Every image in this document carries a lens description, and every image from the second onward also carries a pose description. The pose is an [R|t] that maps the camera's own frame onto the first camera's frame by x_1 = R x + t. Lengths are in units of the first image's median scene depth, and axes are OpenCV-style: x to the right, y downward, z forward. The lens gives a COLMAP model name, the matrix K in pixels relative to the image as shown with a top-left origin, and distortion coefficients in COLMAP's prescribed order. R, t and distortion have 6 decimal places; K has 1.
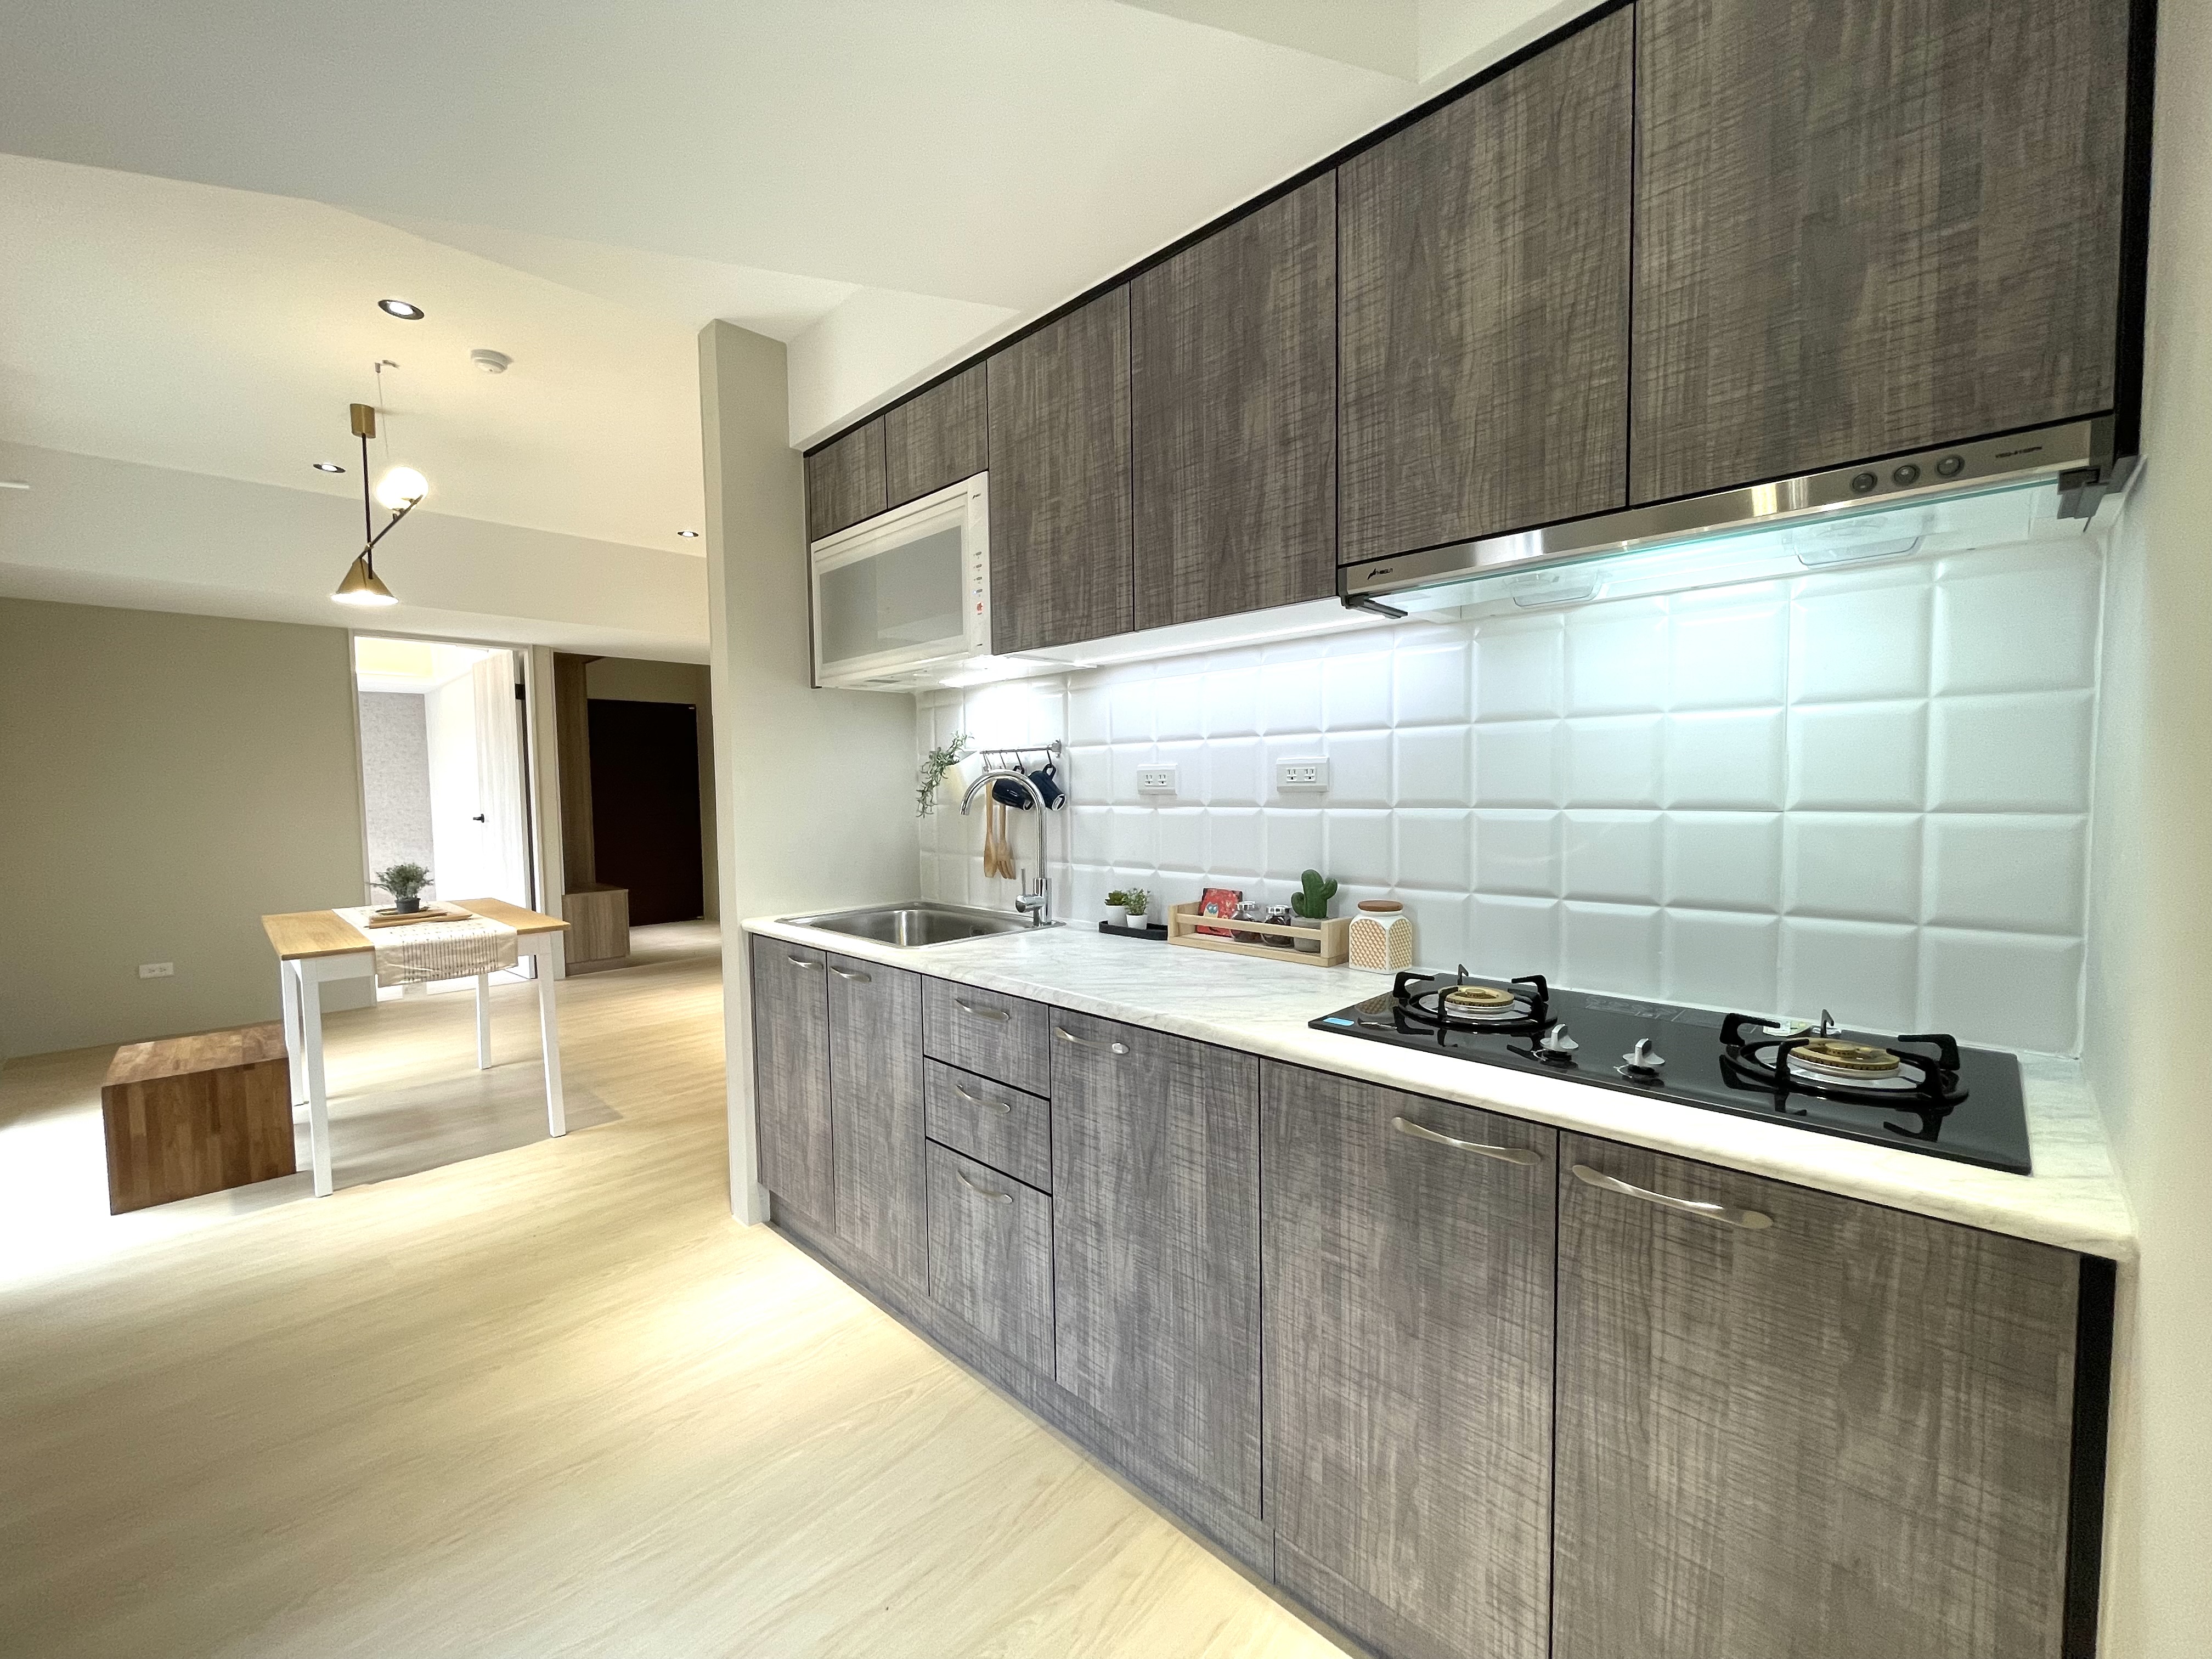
lens RADIAL K [[888.5, 0, 1113.1], [0, 888.5, 833.9], [0, 0, 1]] dist [-0.000926, -0.000345]
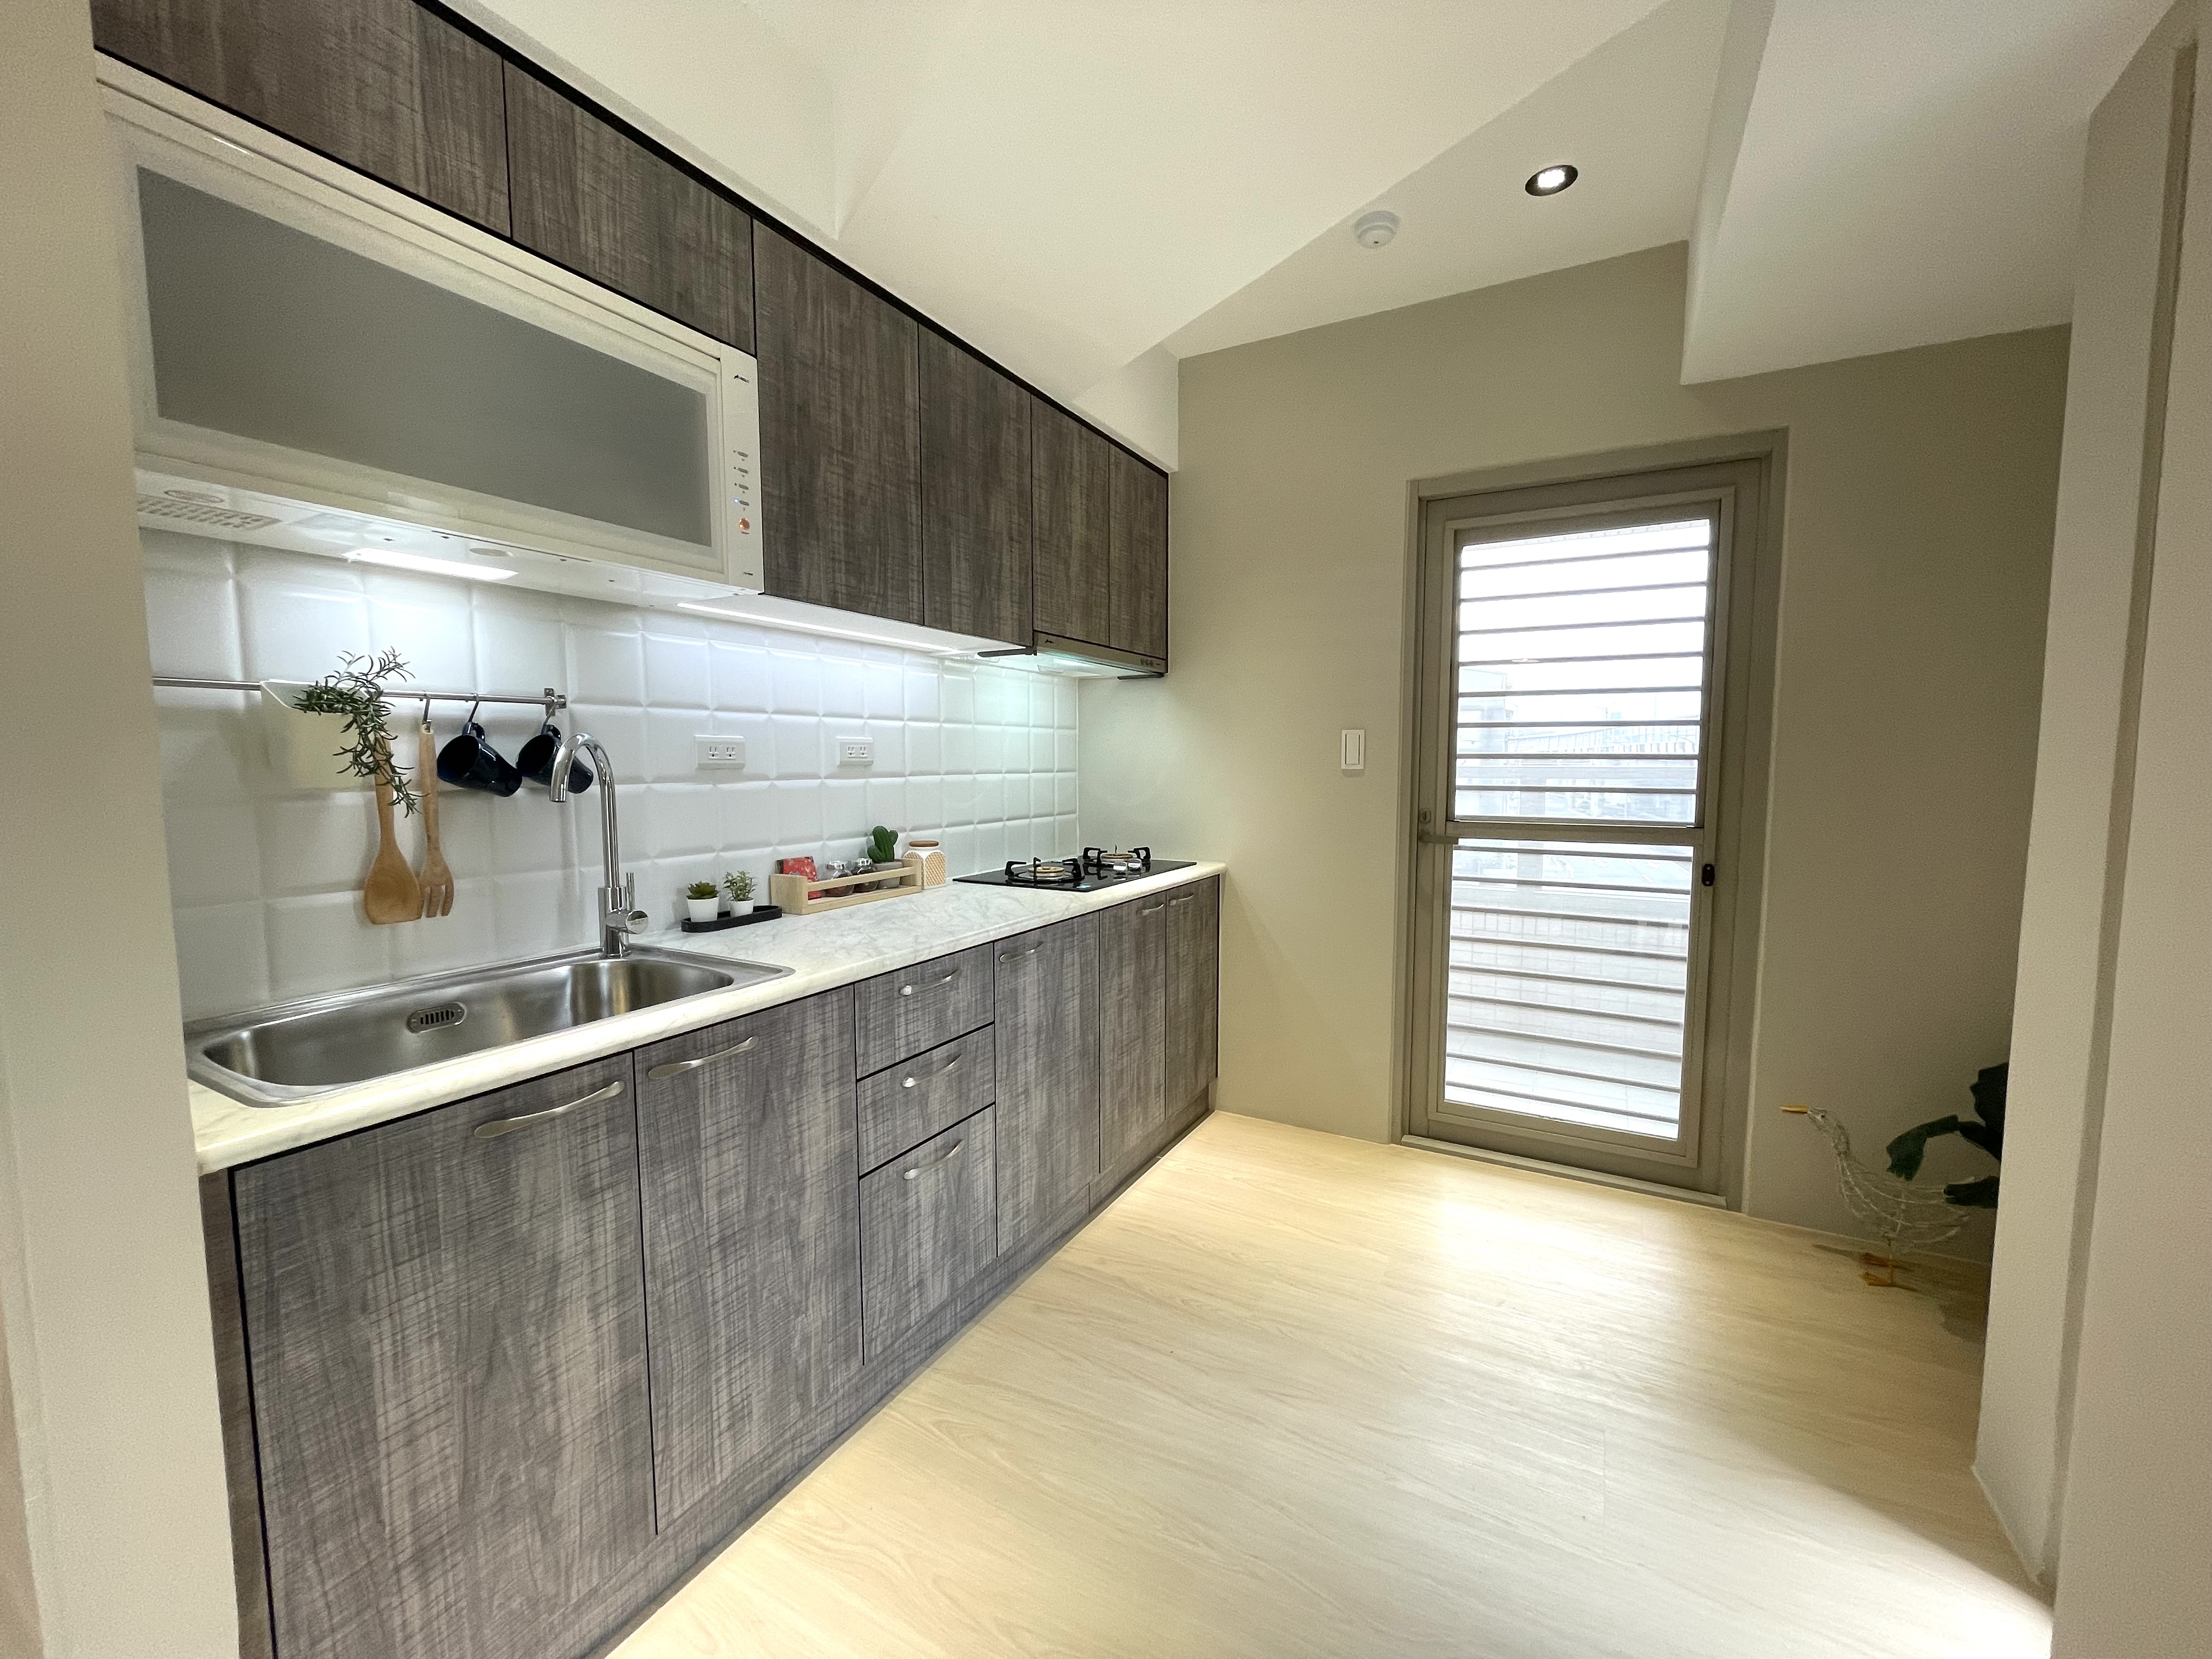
lens RADIAL K [[888.5, 0, 1113.1], [0, 888.5, 833.9], [0, 0, 1]] dist [-0.000926, -0.000345]
pose [[-0.257295, -0.066543, 0.964039, -1.115659], [0.059220, 0.994665, 0.084462, -0.037119], [-0.964517, 0.078822, -0.251981, 1.012779]]
